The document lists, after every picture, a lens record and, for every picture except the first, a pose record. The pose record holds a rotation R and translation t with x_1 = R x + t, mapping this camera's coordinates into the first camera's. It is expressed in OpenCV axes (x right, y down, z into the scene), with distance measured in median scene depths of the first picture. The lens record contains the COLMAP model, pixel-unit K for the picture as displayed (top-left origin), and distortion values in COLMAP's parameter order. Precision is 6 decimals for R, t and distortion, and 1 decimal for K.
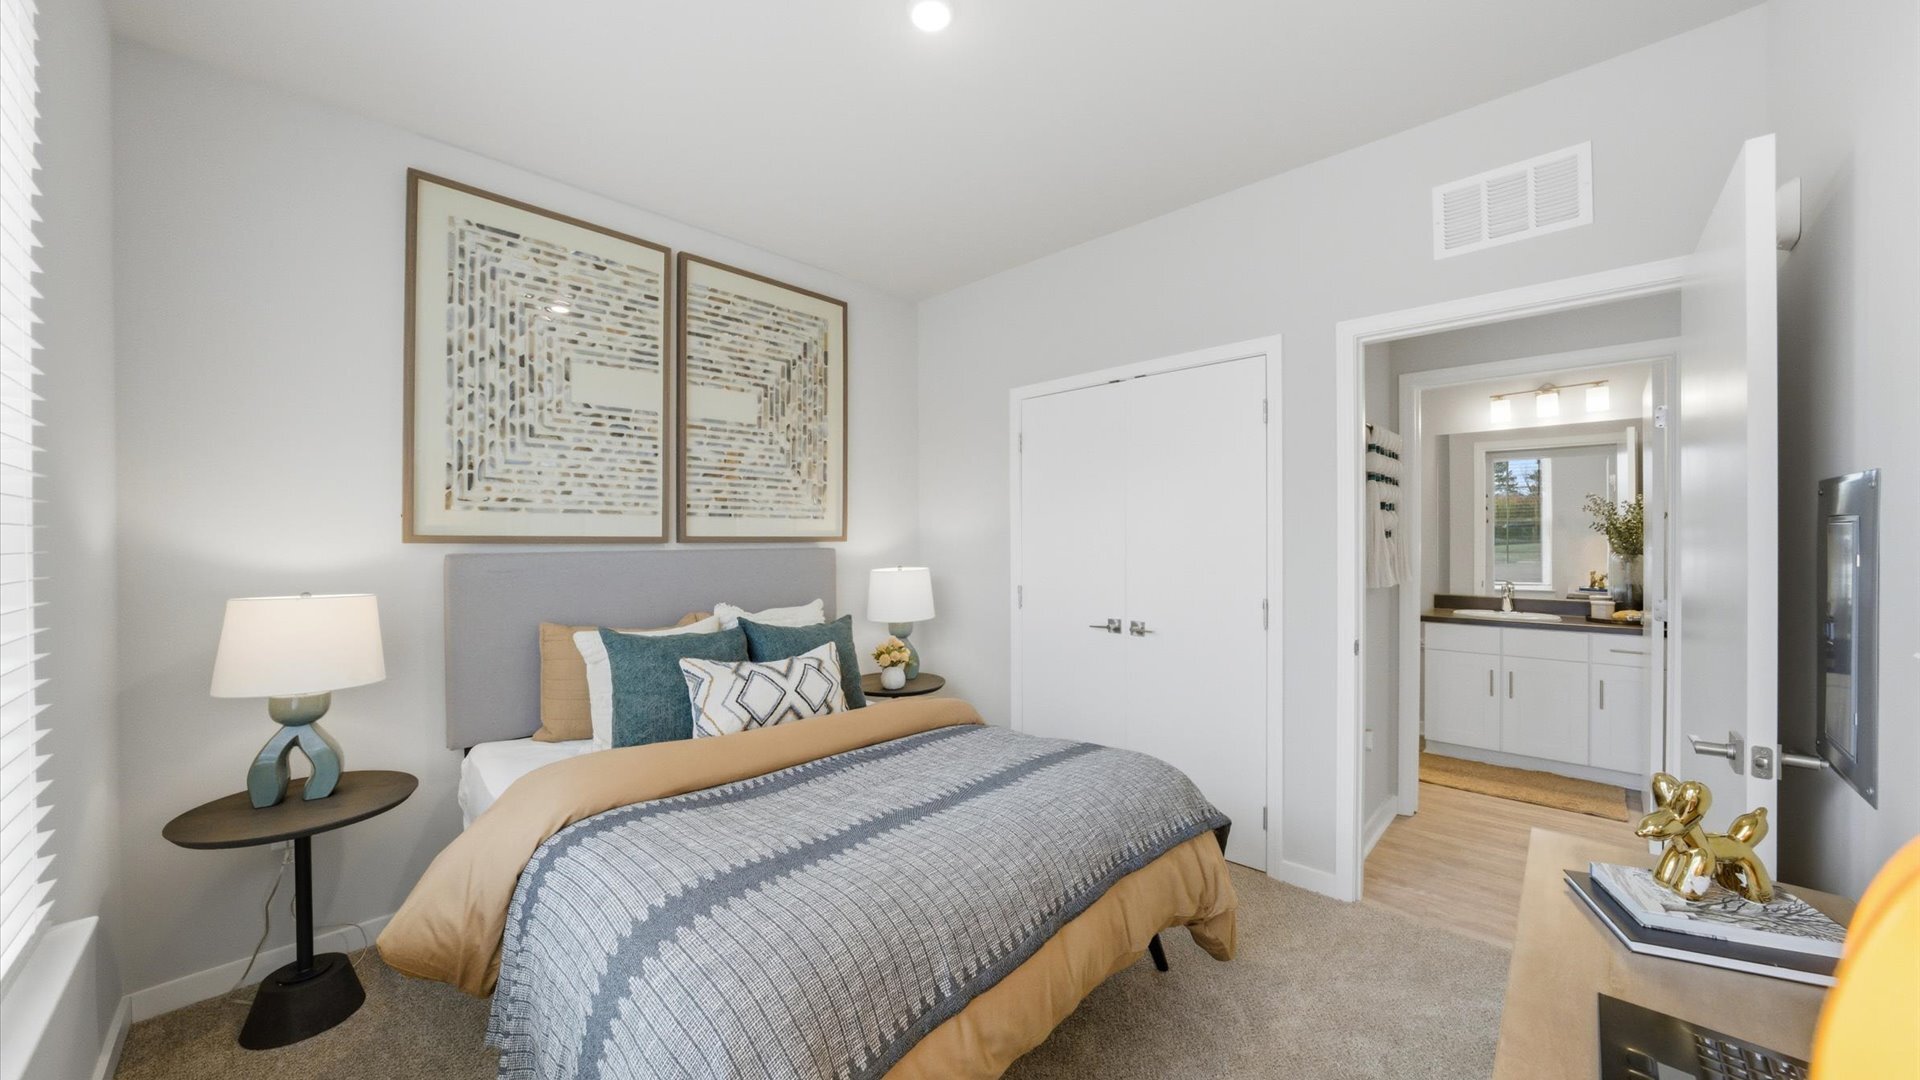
lens RADIAL K [[656.3, 0, 972.0], [0, 656.3, 538.7], [0, 0, 1]] dist [-0.025646, 0.000062]
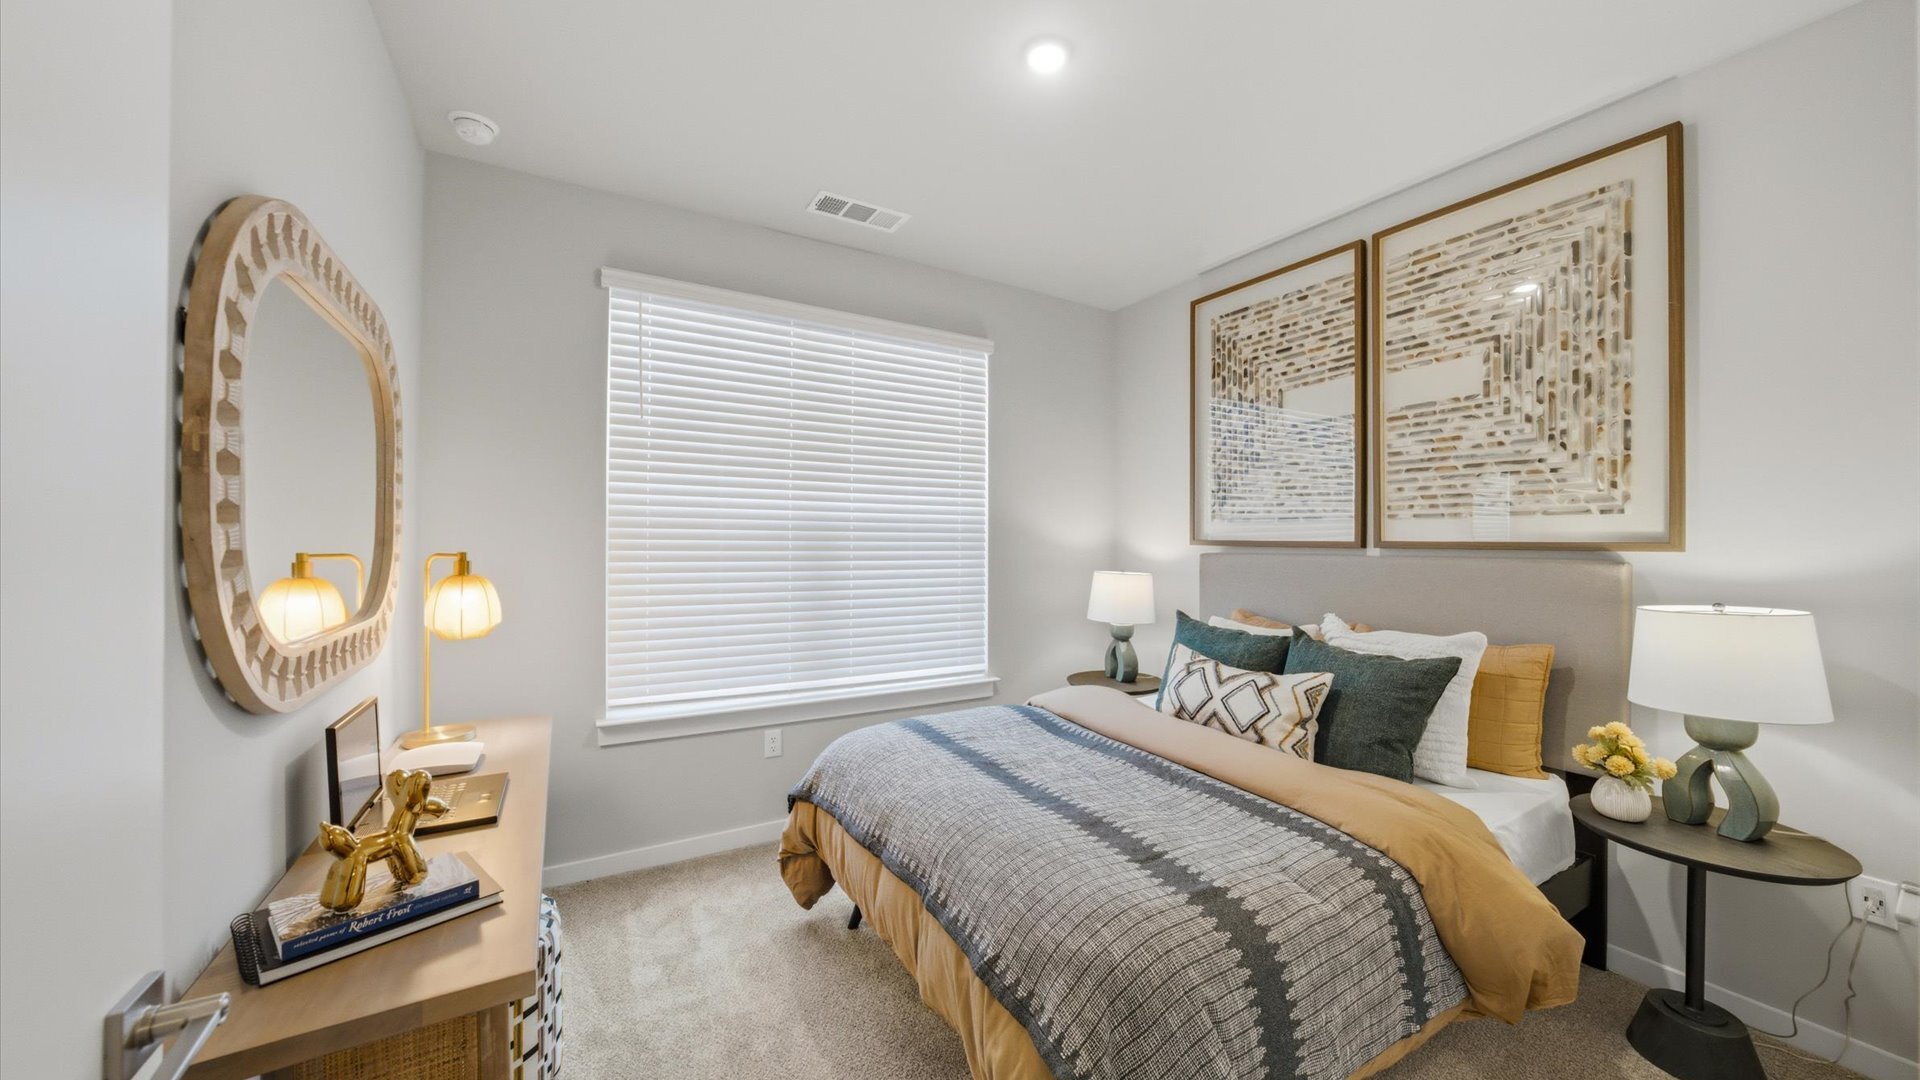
lens RADIAL K [[701.0, 0, 1002.1], [0, 701.0, 519.8], [0, 0, 1]] dist [-0.000069, -0.000006]
pose [[-0.247653, -0.031809, -0.968327, 0.610322], [-0.010842, 0.999489, -0.030059, 0.001102], [0.968788, 0.003054, -0.247871, 0.698261]]
